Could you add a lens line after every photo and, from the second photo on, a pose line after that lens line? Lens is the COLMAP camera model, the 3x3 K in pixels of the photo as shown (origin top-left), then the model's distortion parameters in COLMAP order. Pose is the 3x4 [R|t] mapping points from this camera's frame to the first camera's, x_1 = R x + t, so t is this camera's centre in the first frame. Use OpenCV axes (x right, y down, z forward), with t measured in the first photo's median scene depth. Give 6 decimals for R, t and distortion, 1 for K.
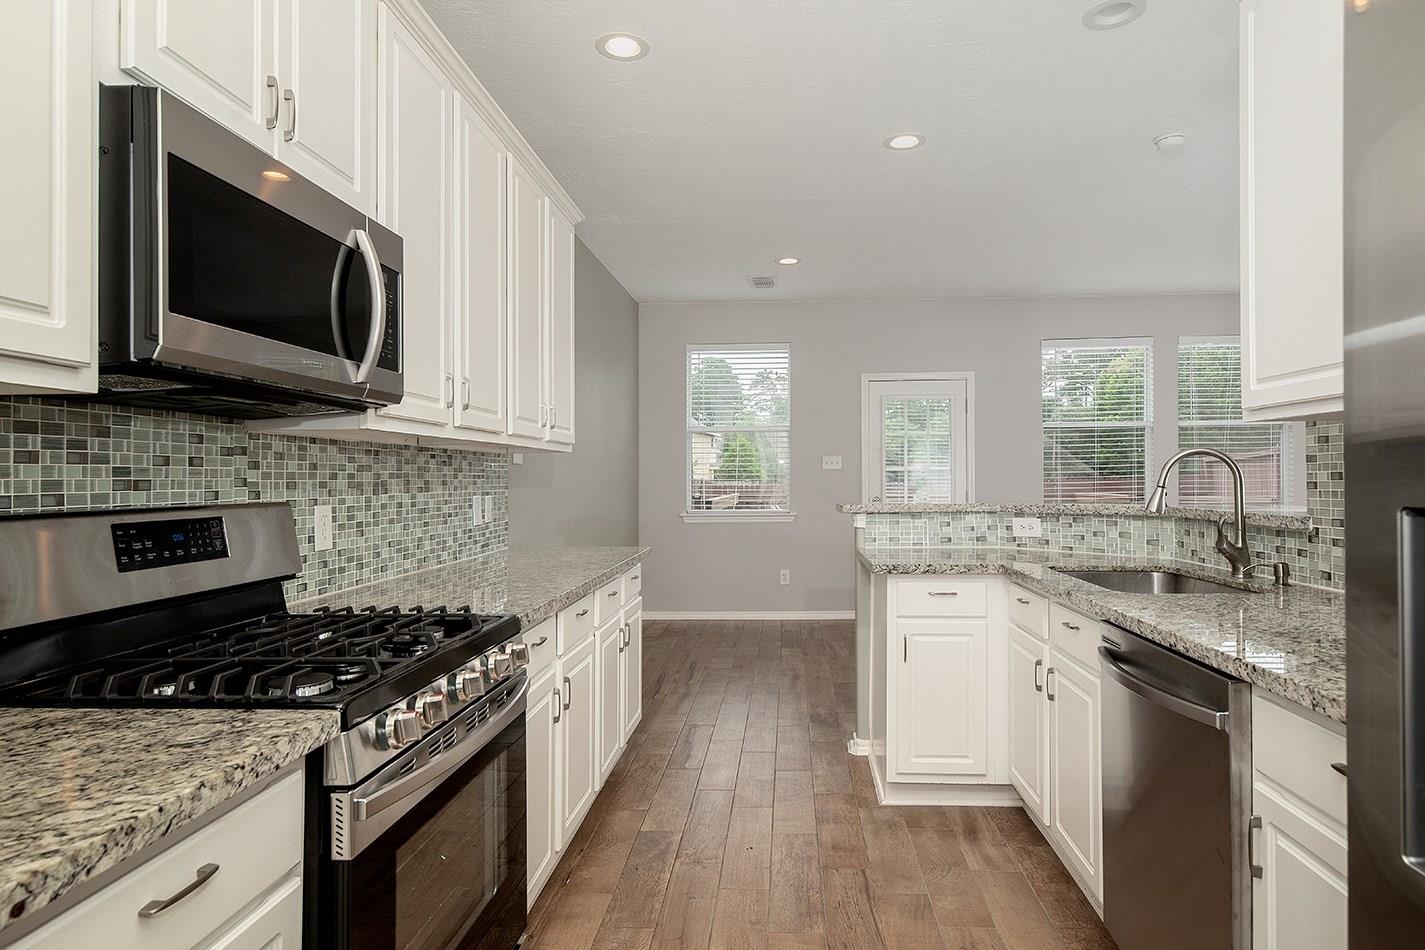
lens RADIAL K [[928.8, 0, 712.5], [0, 928.8, 475.0], [0, 0, 1]] dist [-0.000403, -0.000250]
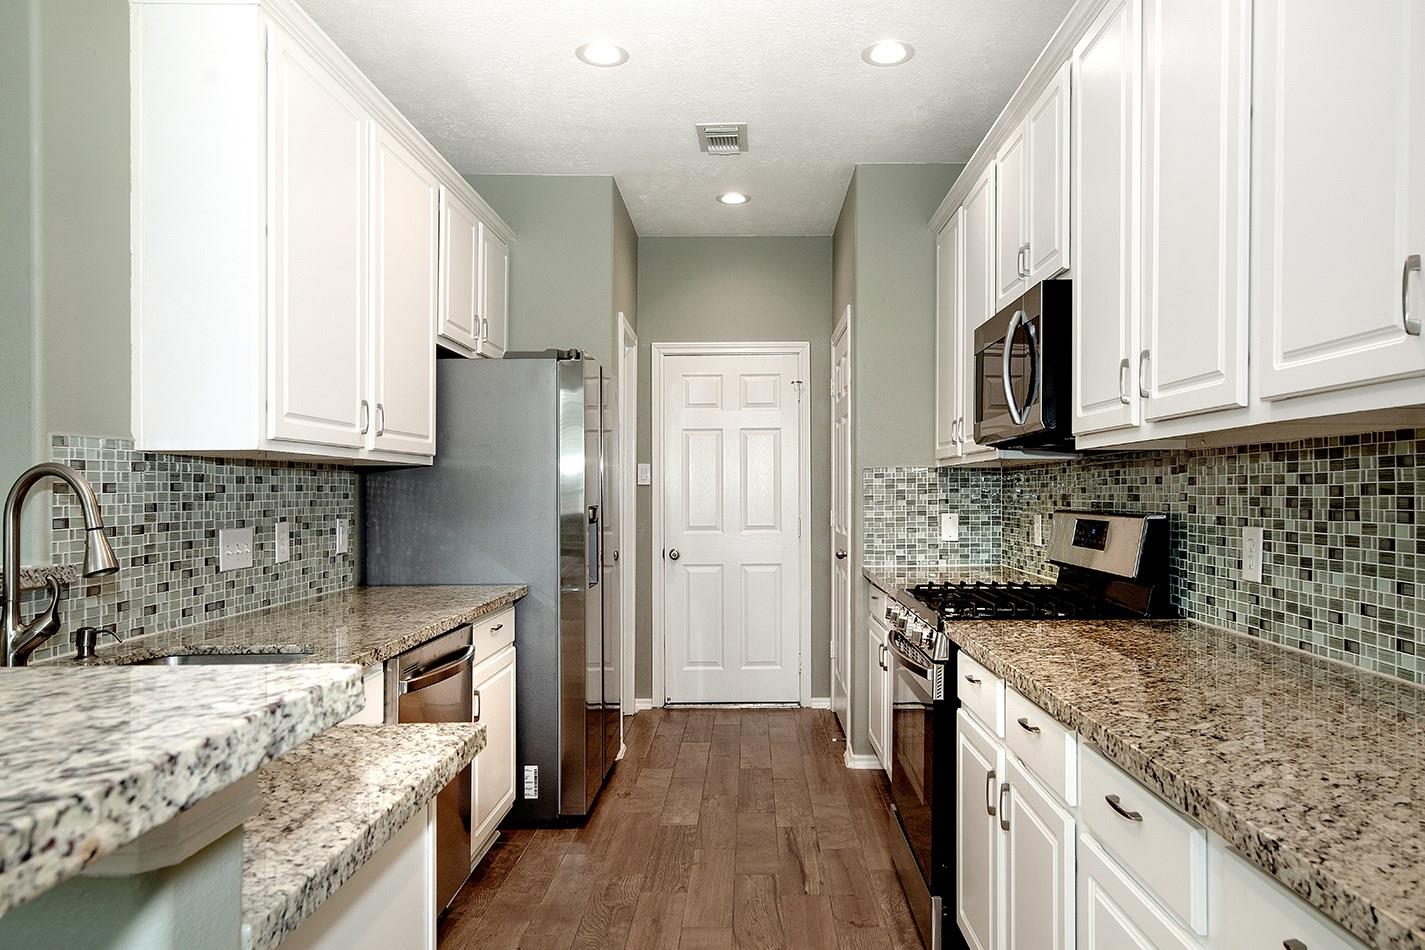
lens RADIAL K [[928.8, 0, 712.5], [0, 928.8, 475.0], [0, 0, 1]] dist [-0.000403, -0.000250]
pose [[-0.999060, 0.013776, -0.041096, 0.082323], [0.014732, 0.999626, -0.023056, -0.000907], [0.040763, -0.023640, -0.998889, 1.689926]]
